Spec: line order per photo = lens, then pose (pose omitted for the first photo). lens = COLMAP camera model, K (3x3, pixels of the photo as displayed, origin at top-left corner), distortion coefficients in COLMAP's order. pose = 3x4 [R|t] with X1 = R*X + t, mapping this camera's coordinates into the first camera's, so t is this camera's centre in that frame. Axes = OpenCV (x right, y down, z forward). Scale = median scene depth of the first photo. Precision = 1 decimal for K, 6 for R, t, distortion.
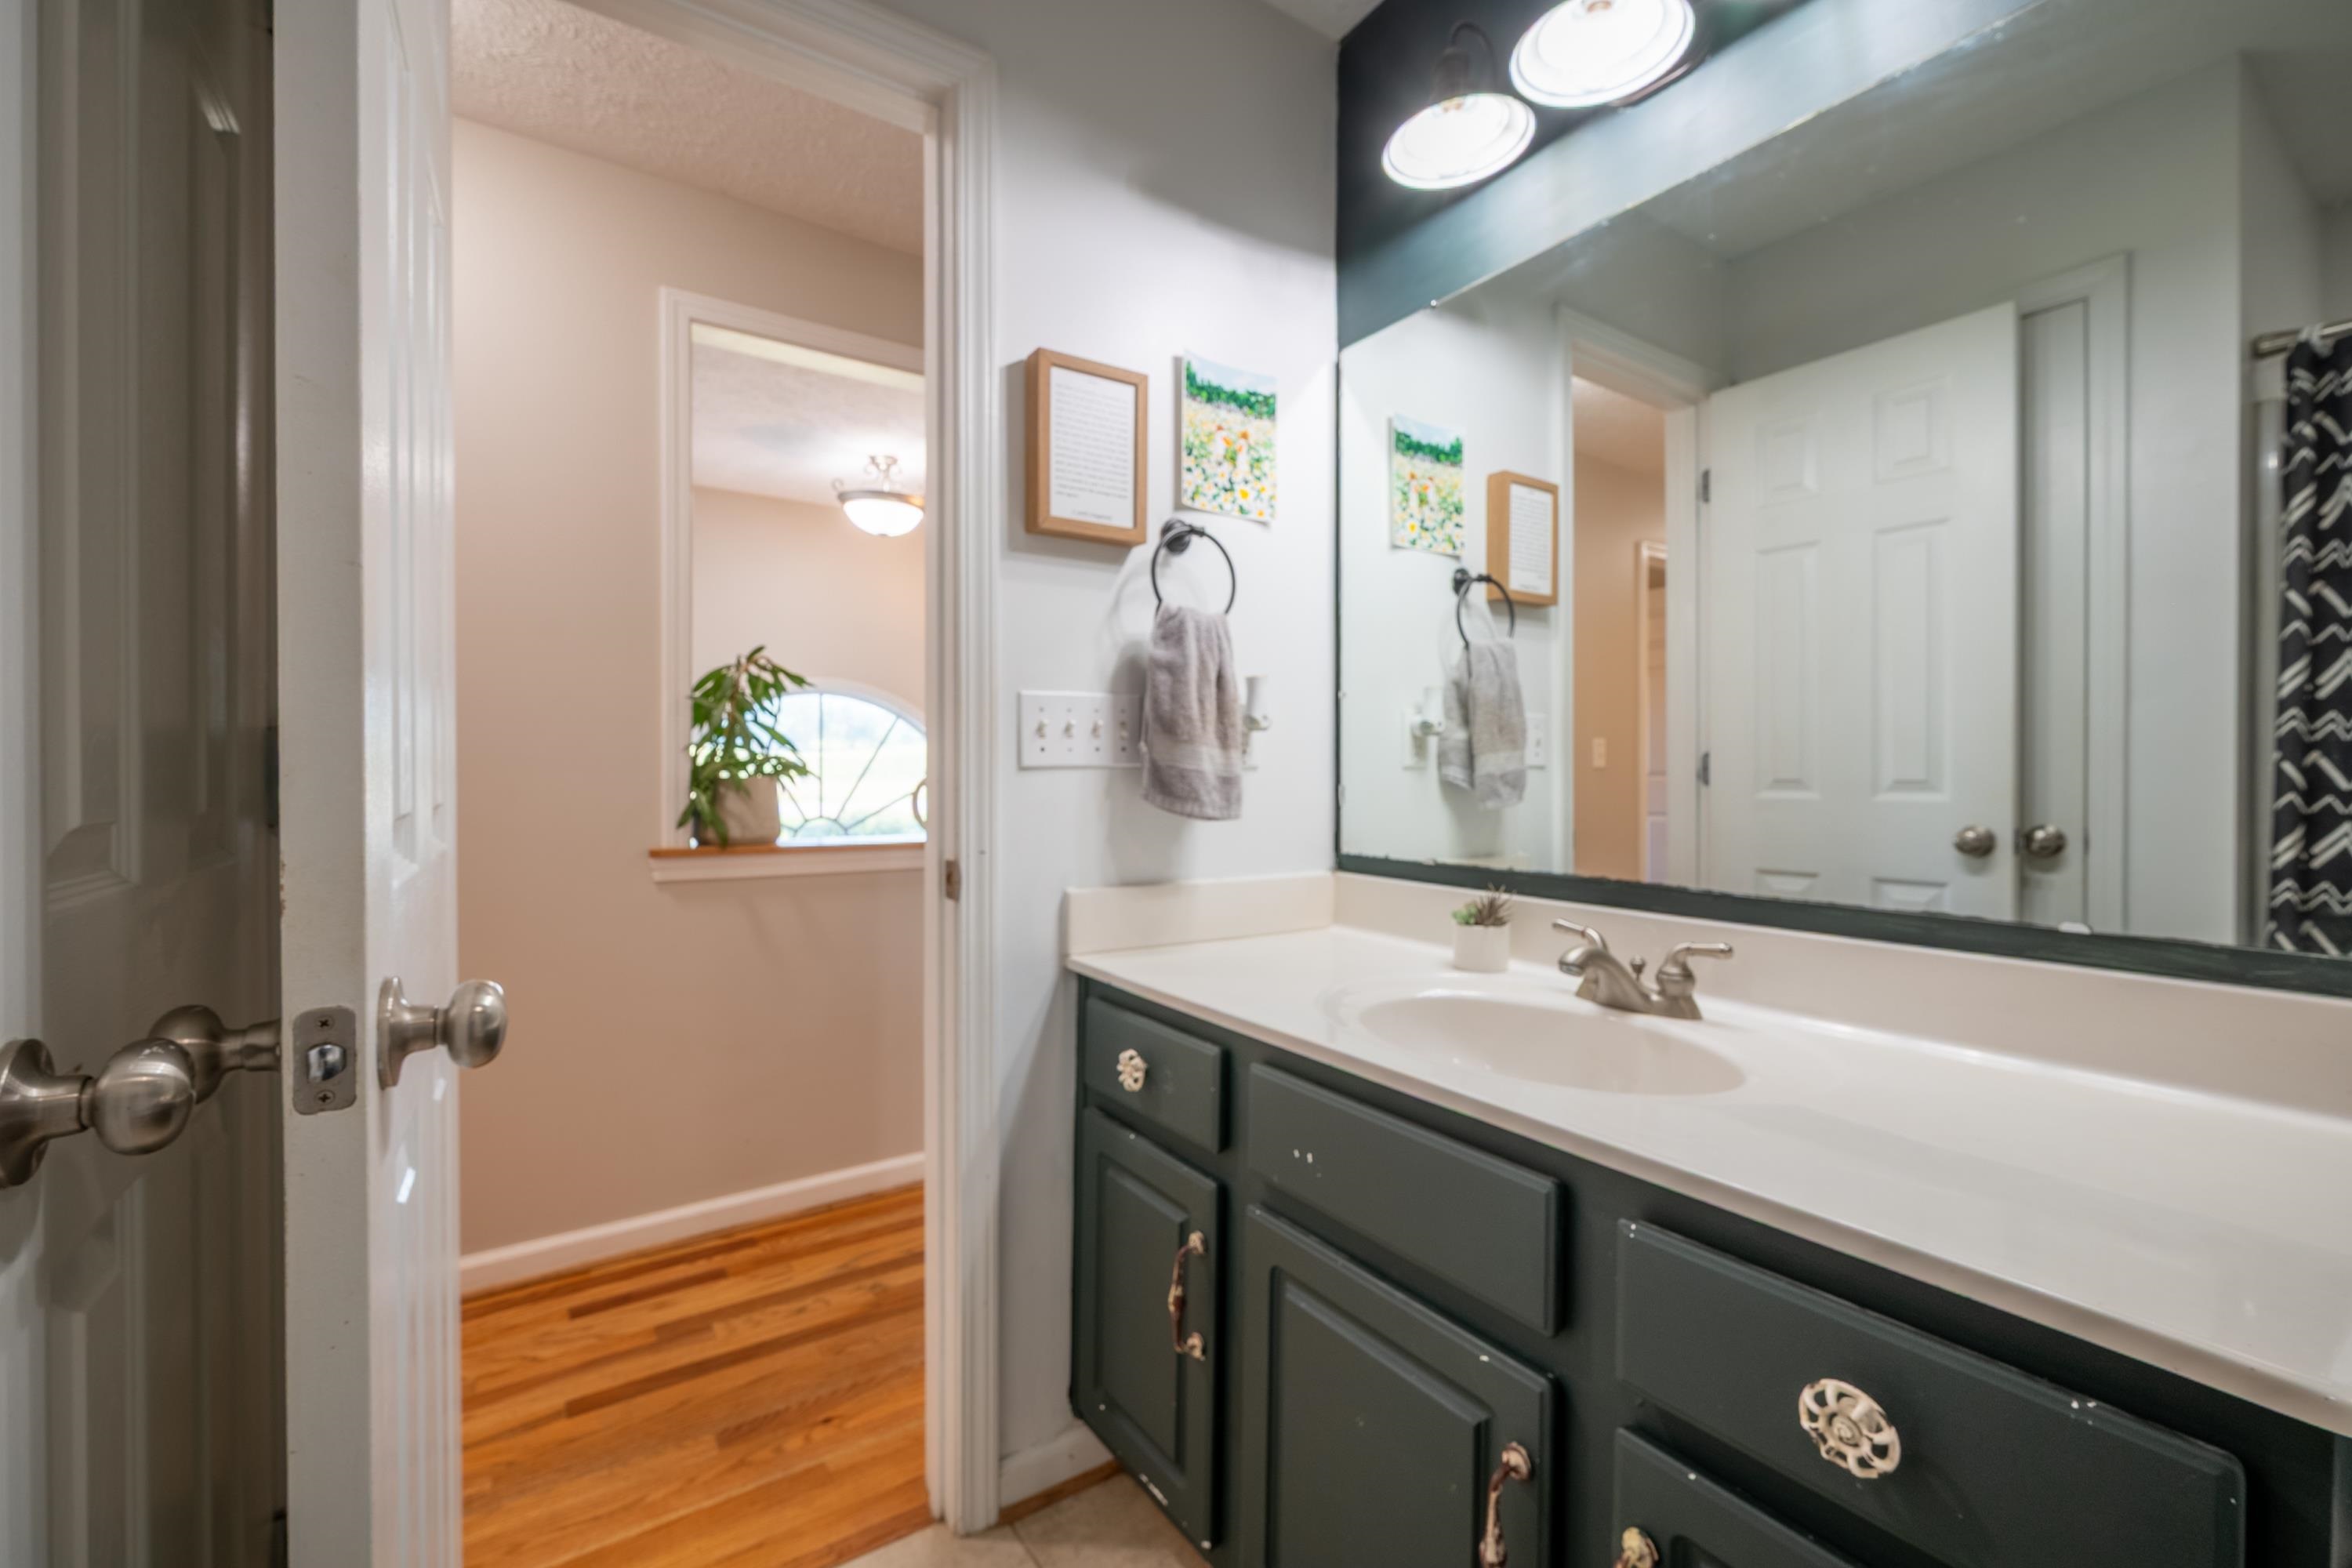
lens RADIAL K [[974.0, 0, 1173.9], [0, 974.0, 788.6], [0, 0, 1]] dist [-0.000362, -0.000394]
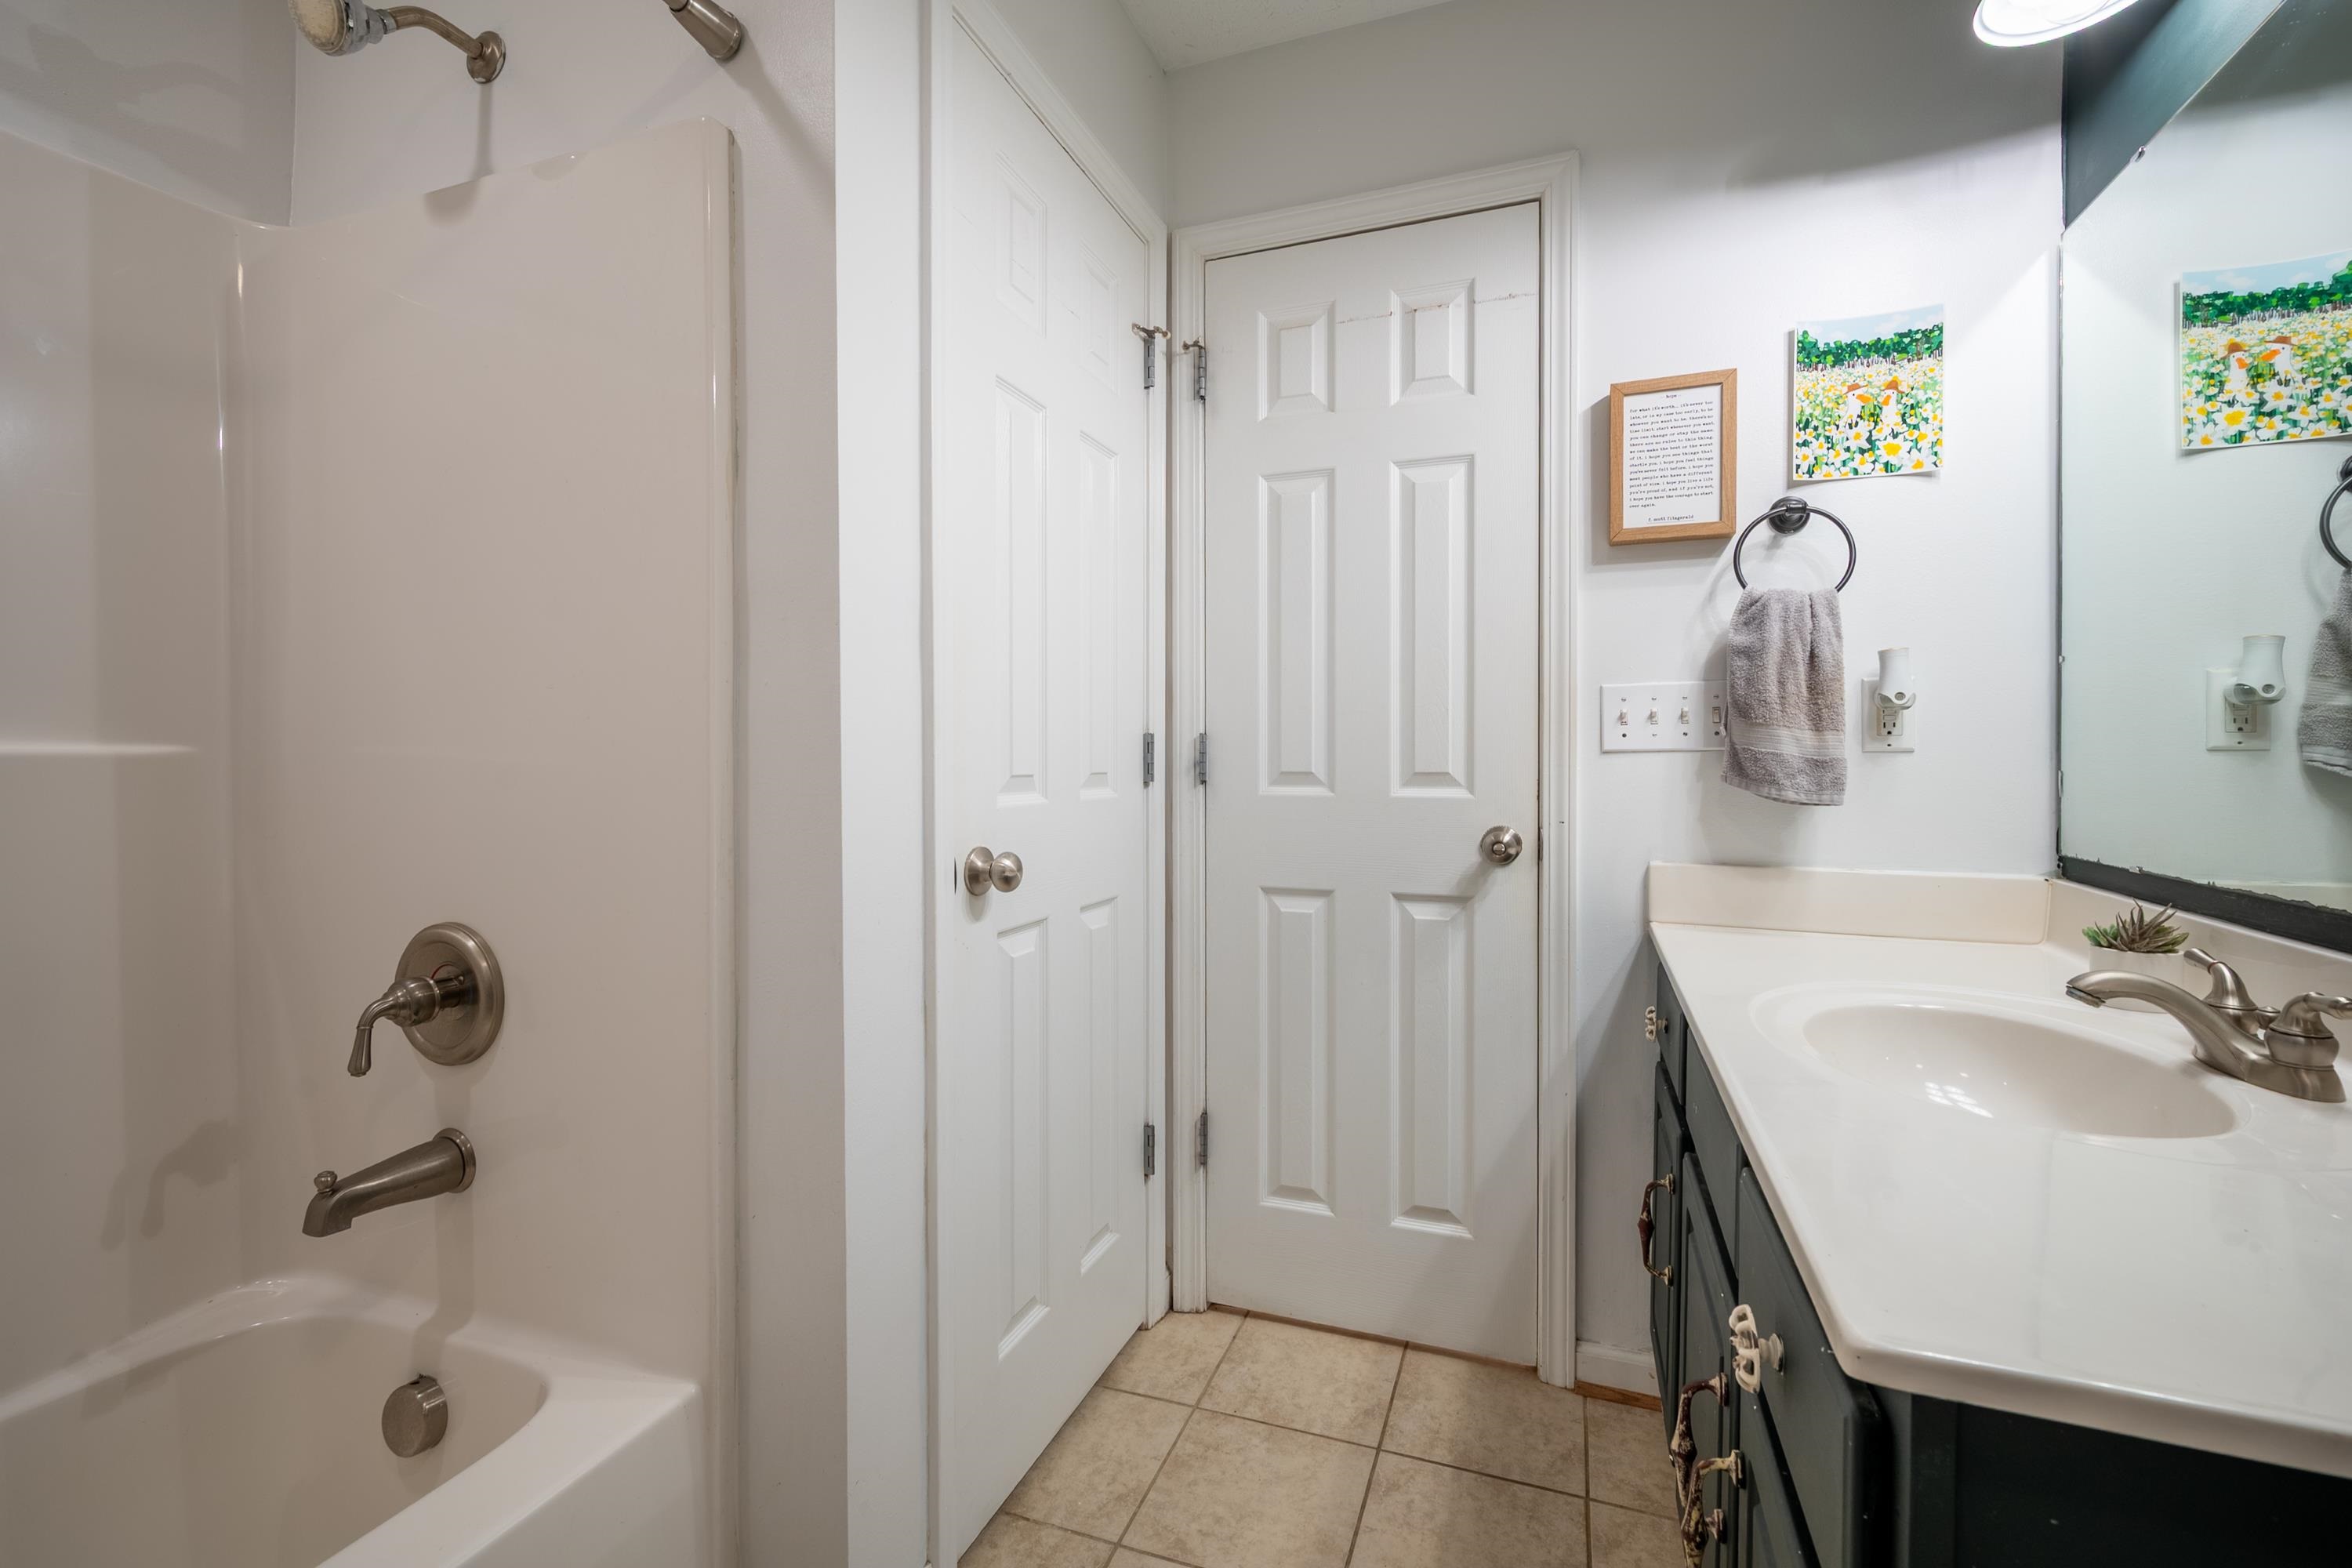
lens RADIAL K [[977.2, 0, 1210.8], [0, 977.2, 785.8], [0, 0, 1]] dist [-0.001582, -0.000153]
pose [[0.594741, 0.021338, -0.803634, 0.453401], [-0.014032, 0.999771, 0.016162, 0.005986], [0.803795, 0.001664, 0.594904, -0.054527]]
